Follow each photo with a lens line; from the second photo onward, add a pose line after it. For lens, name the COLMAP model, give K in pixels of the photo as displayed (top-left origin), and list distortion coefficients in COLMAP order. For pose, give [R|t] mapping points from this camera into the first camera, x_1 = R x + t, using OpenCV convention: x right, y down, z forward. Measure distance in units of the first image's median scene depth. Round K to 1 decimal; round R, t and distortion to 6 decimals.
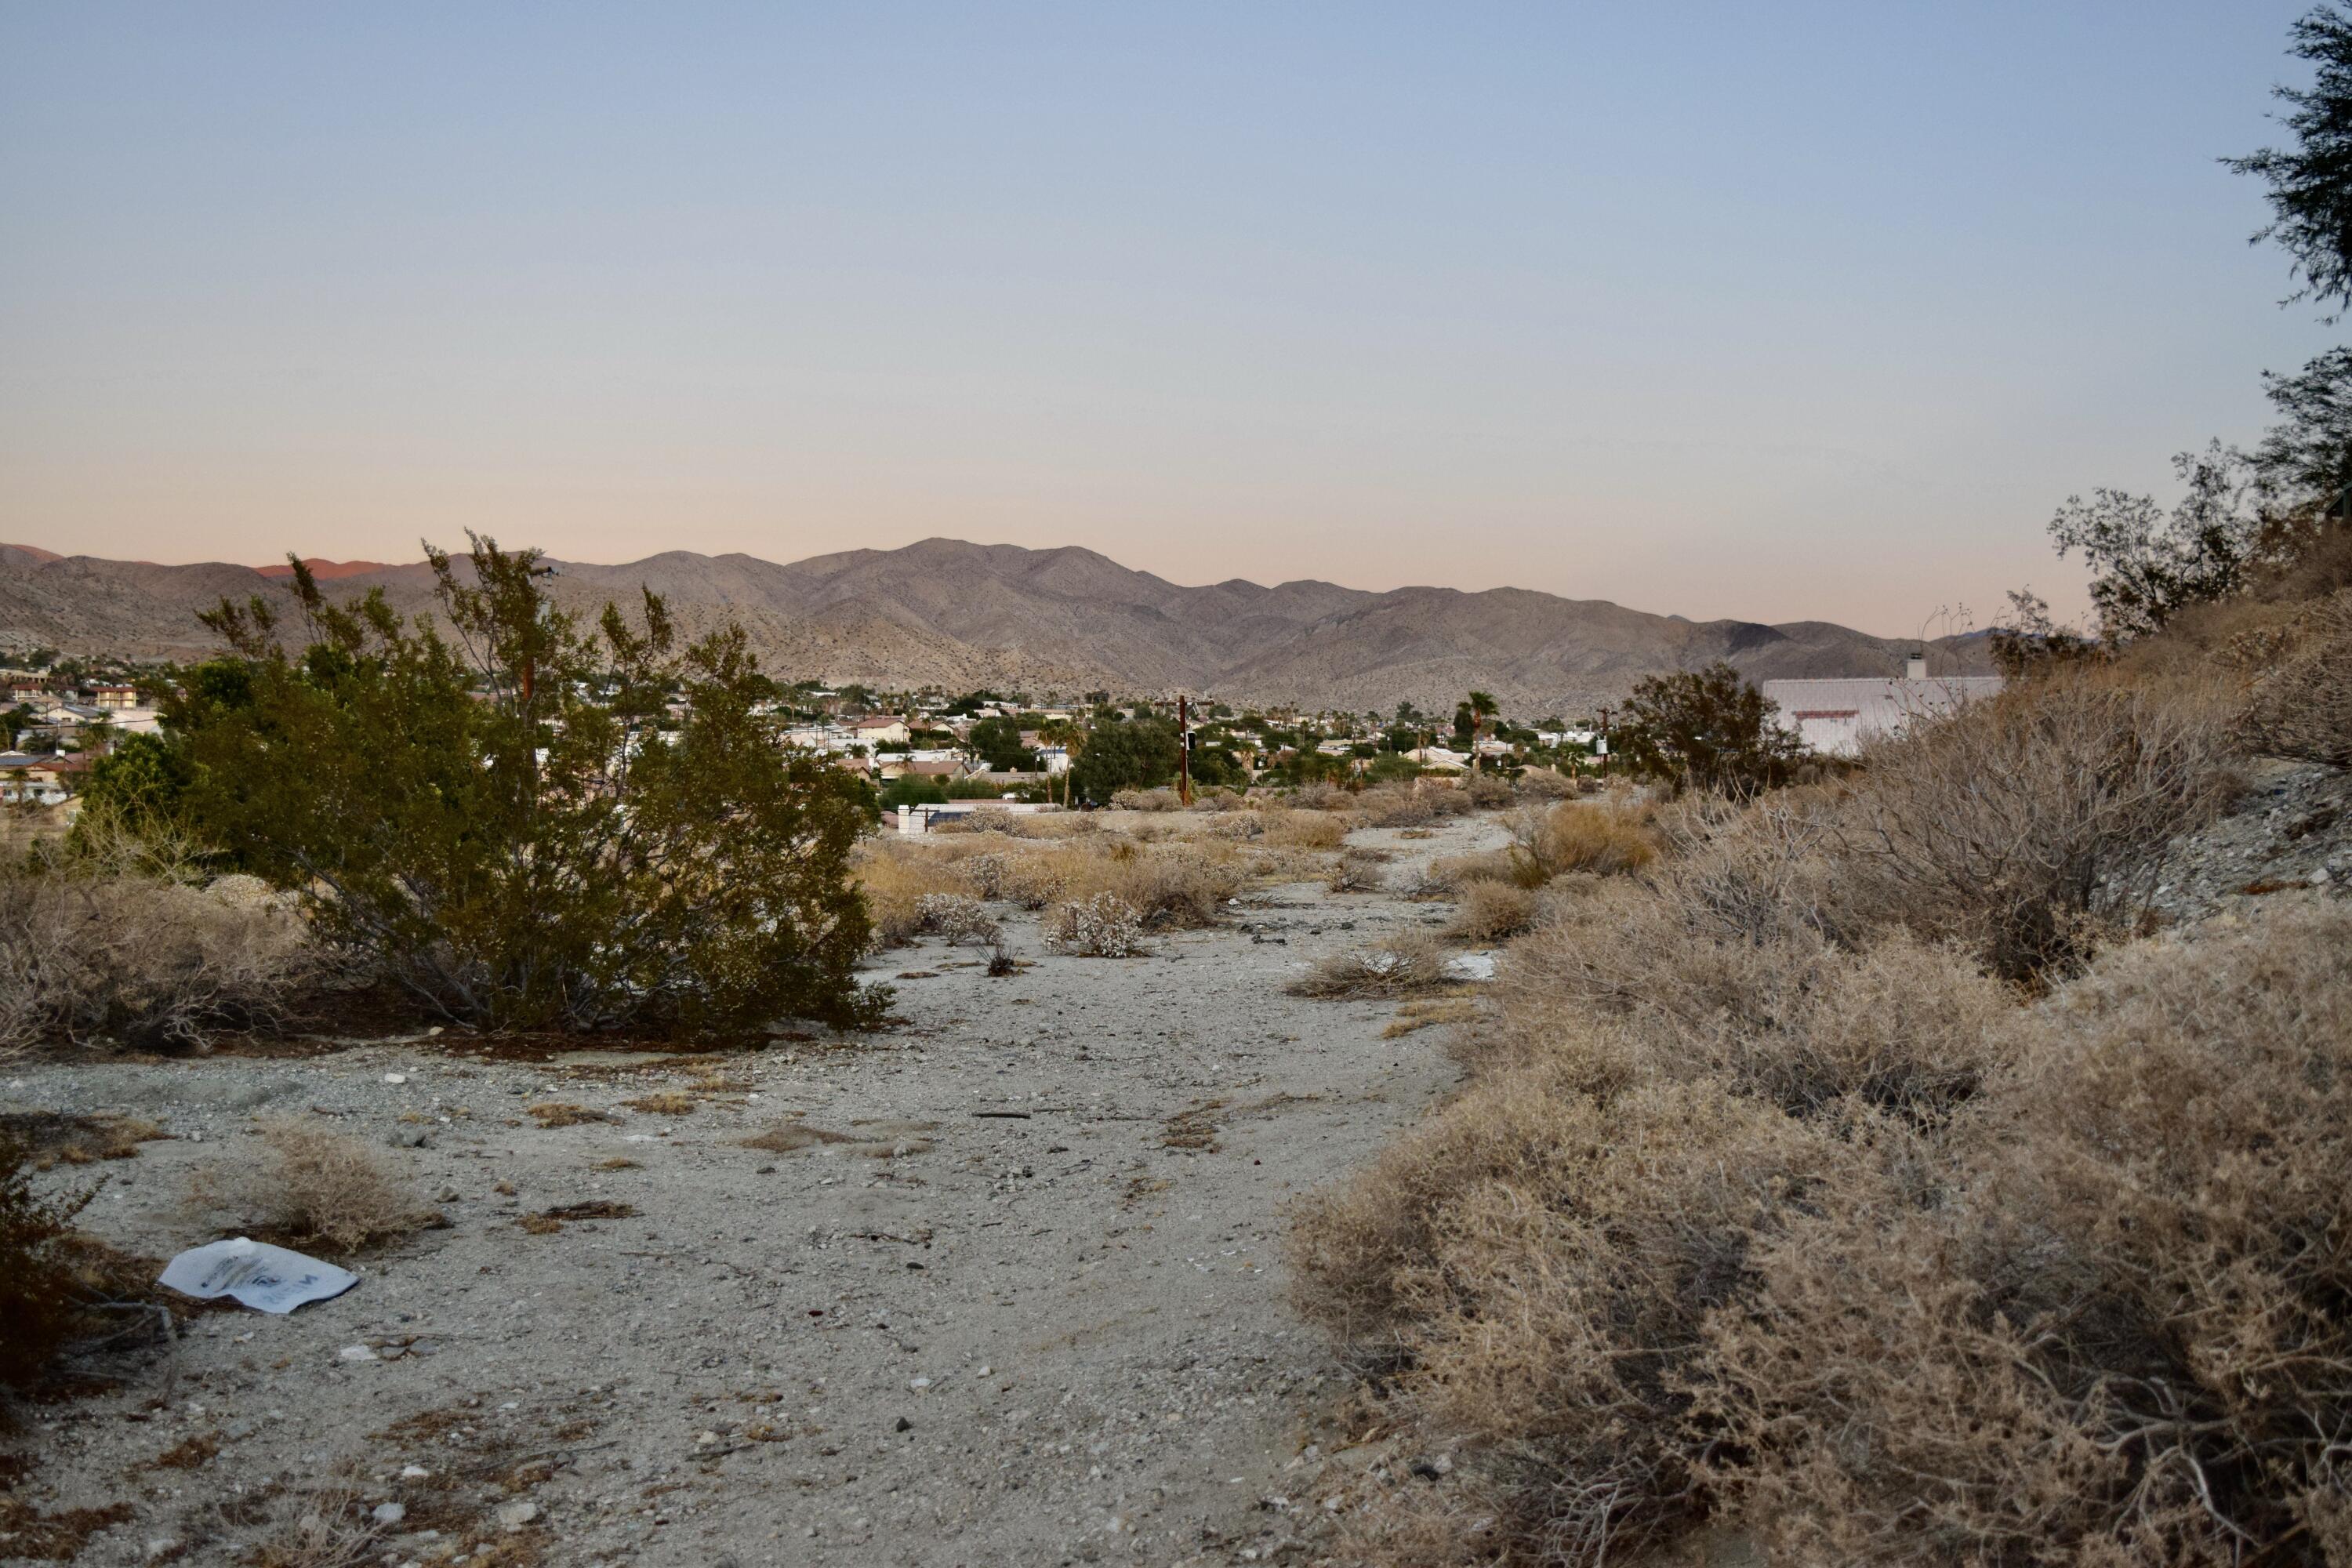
lens RADIAL K [[2746.4, 0, 1176.0], [0, 2746.4, 784.0], [0, 0, 1]] dist [-0.049937, -0.008098]
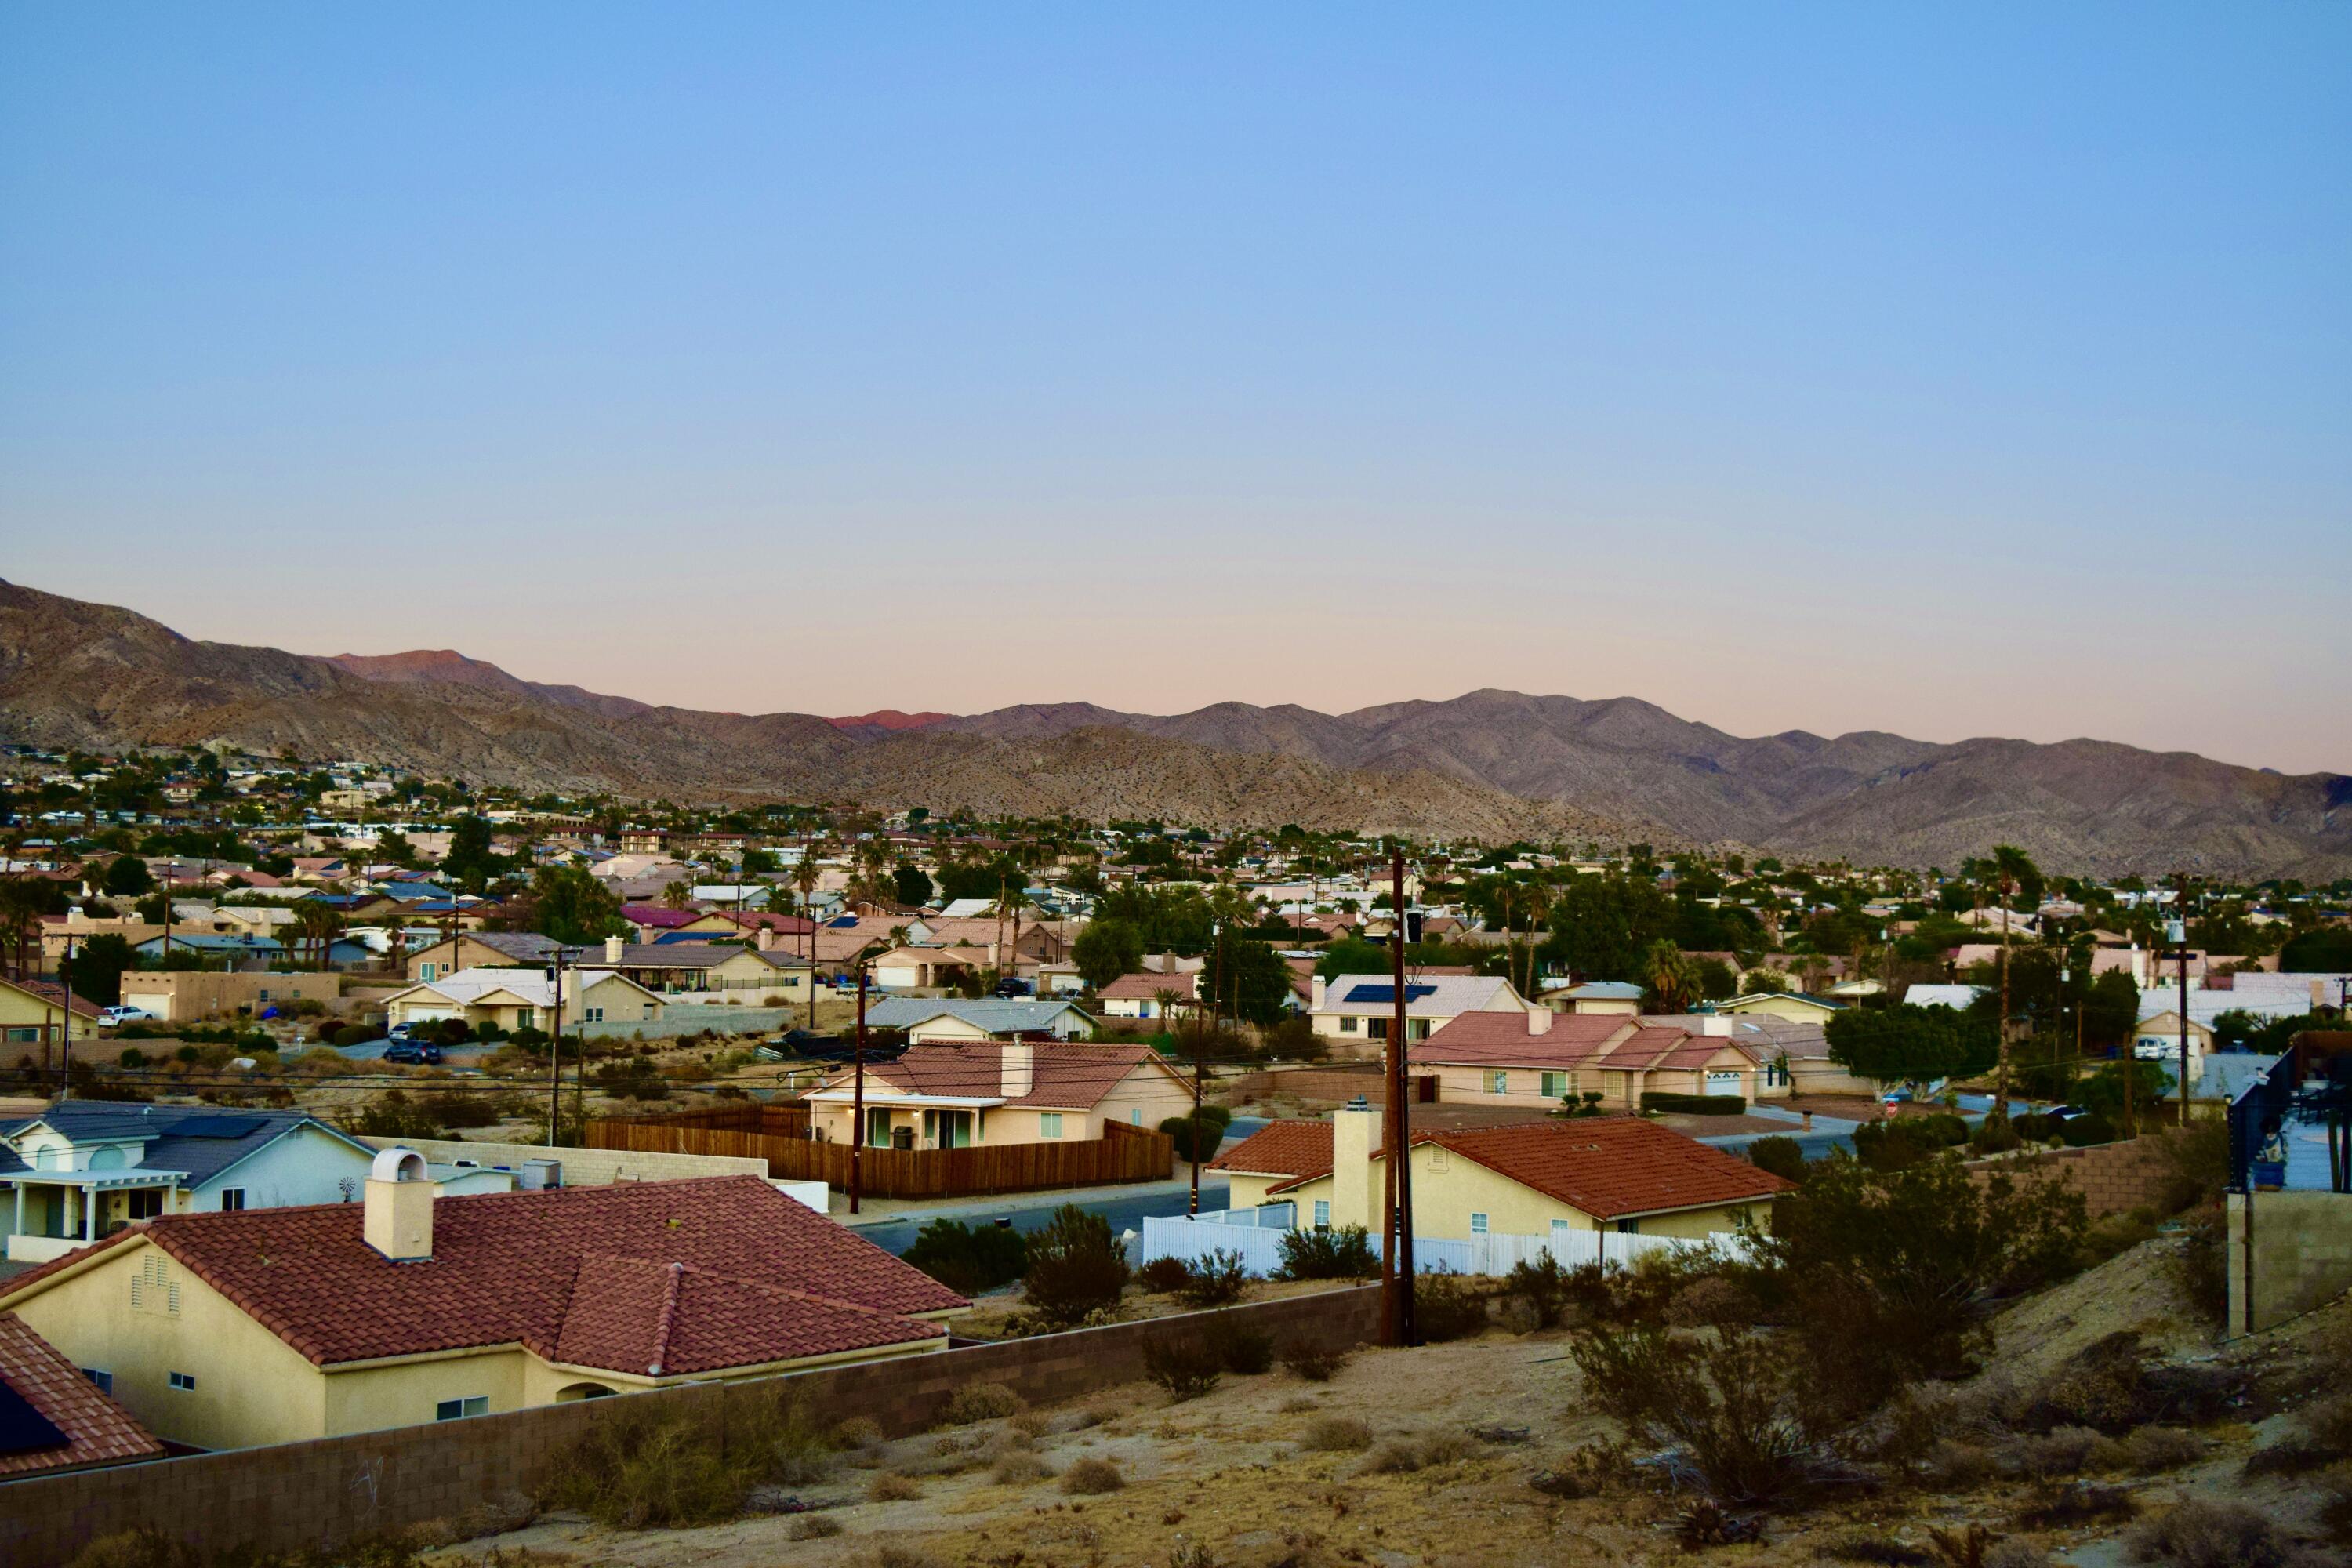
lens RADIAL K [[2561.7, 0, 1257.6], [0, 2561.7, 787.5], [0, 0, 1]] dist [-0.047819, -0.000033]
pose [[0.980751, 0.003500, -0.195232, 0.026100], [-0.014330, 0.998433, -0.054086, -0.005238], [0.194737, 0.055842, 0.979265, 0.161380]]
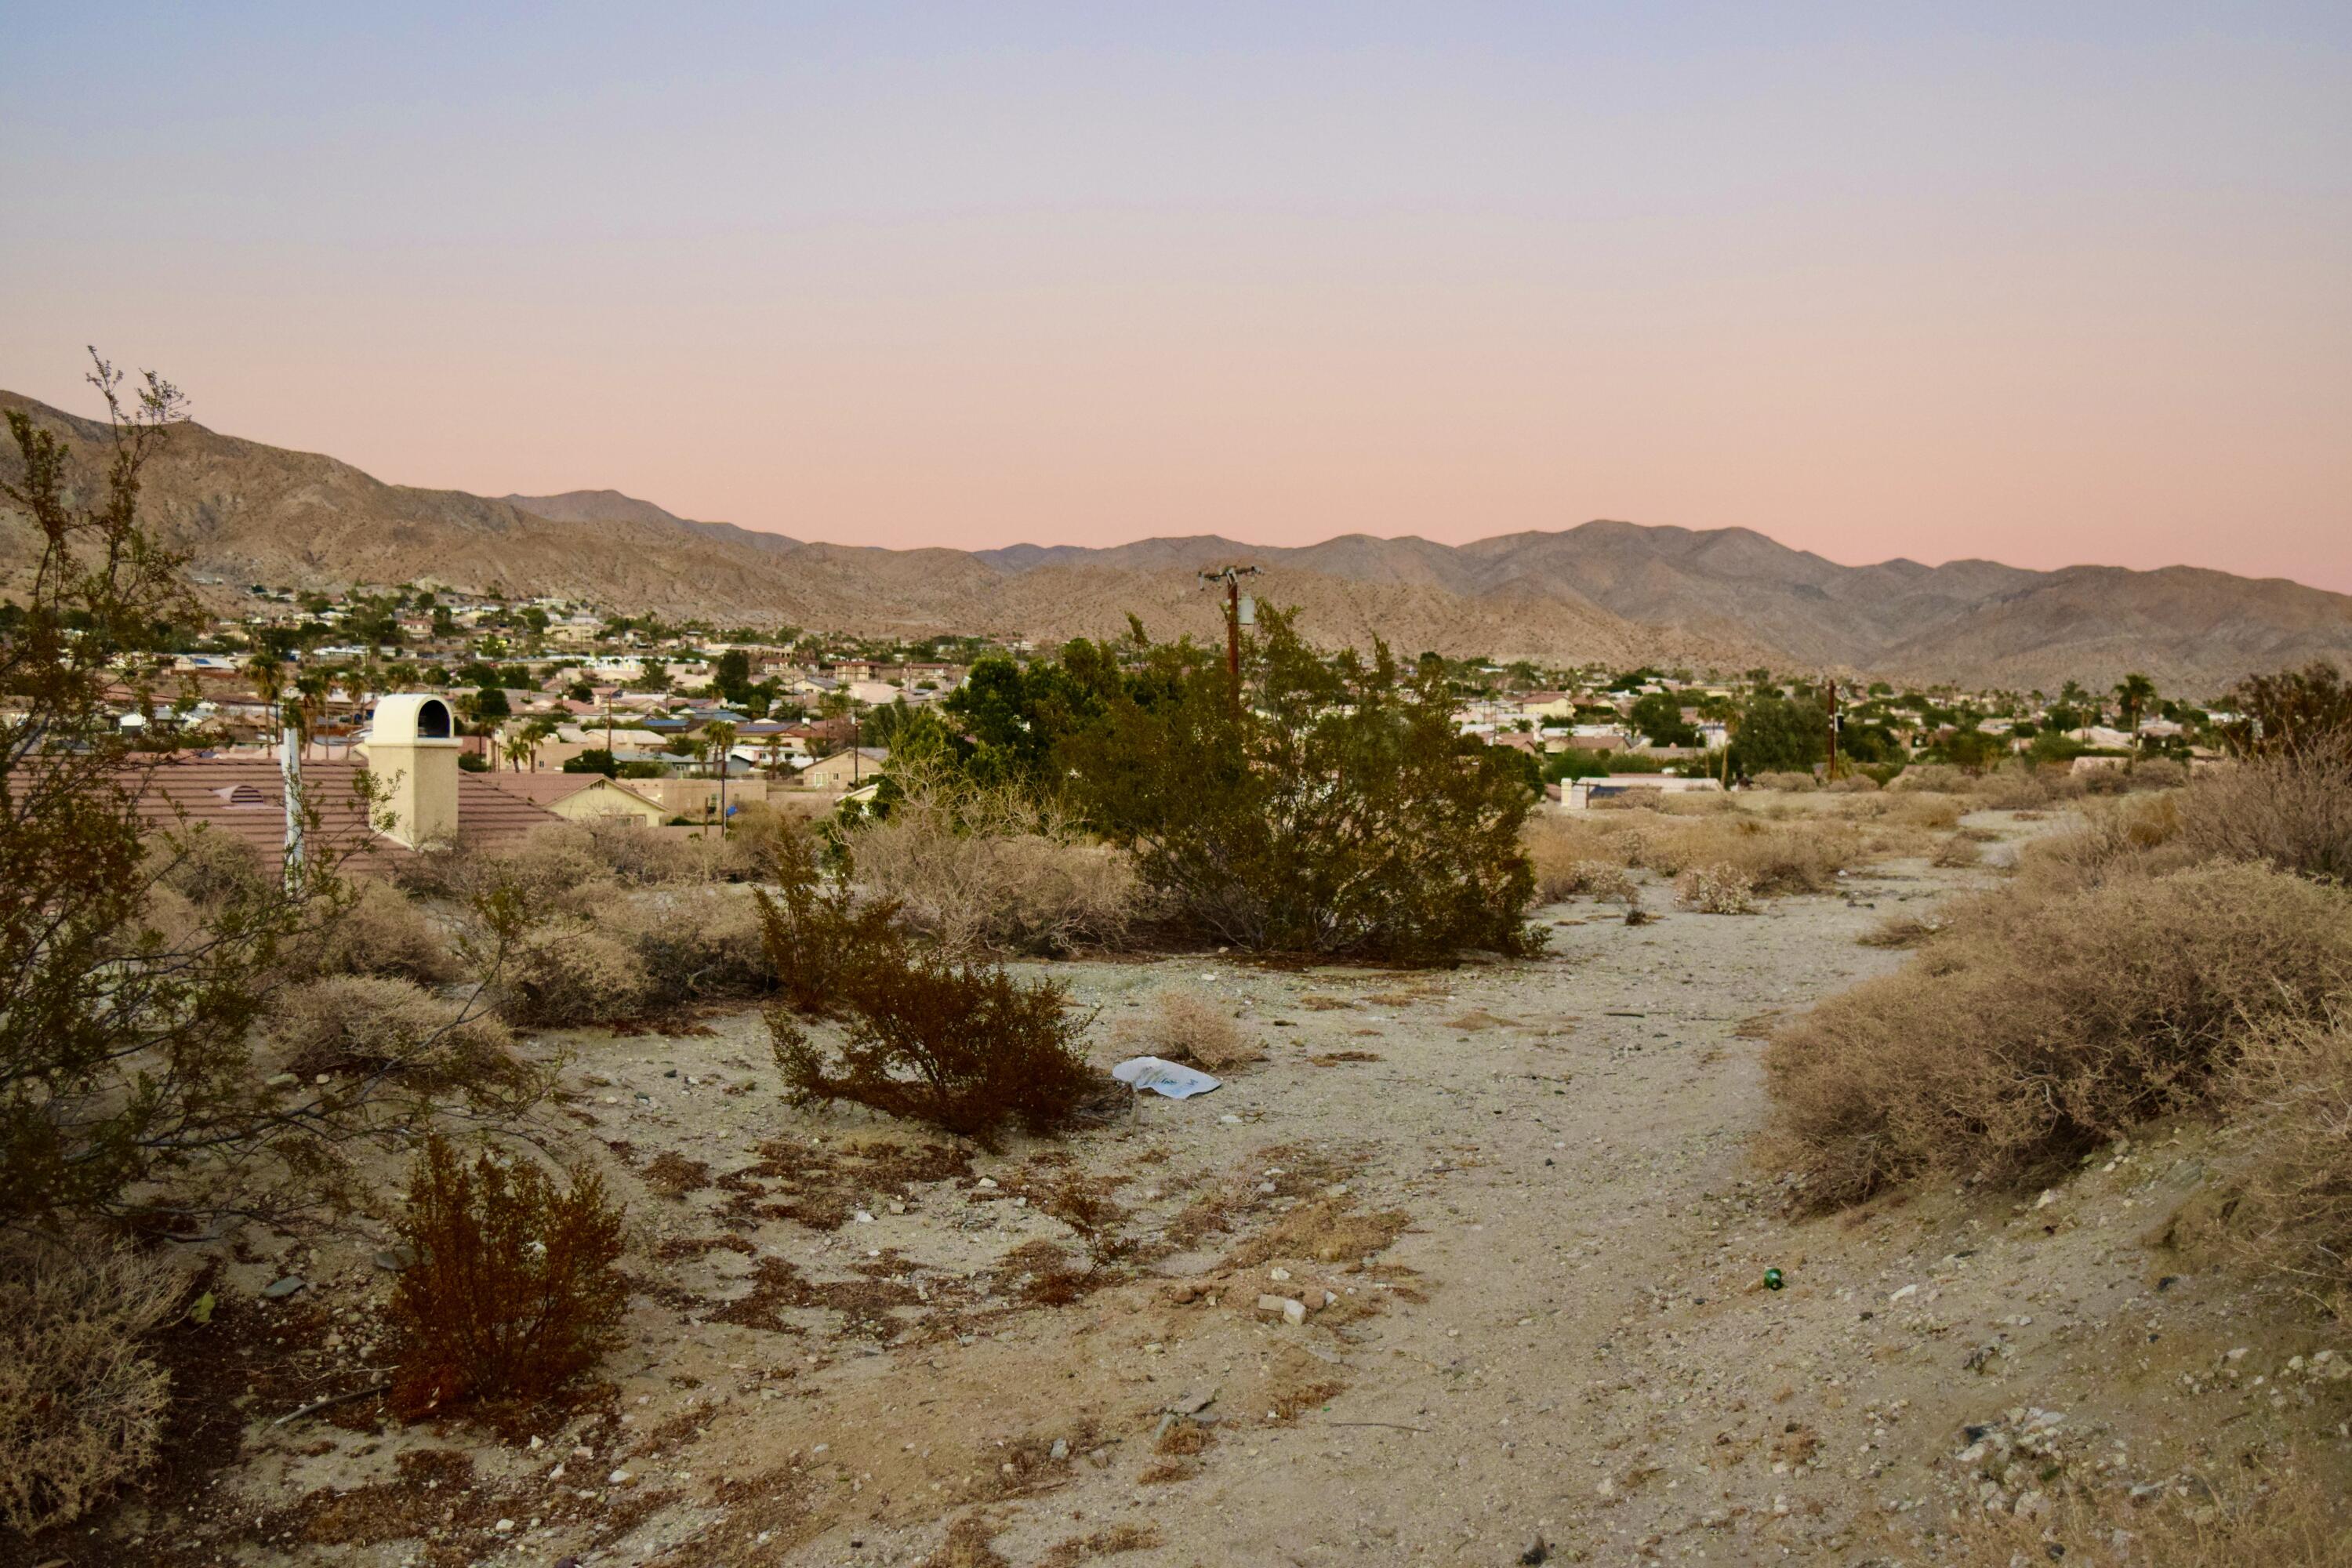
lens RADIAL K [[2648.3, 0, 1176.0], [0, 2648.3, 784.0], [0, 0, 1]] dist [-0.054176, -0.013008]
pose [[0.969869, 0.014095, -0.243217, 0.001864], [-0.011462, 0.999859, 0.012238, -0.000598], [0.243356, -0.009082, 0.969895, -0.016940]]
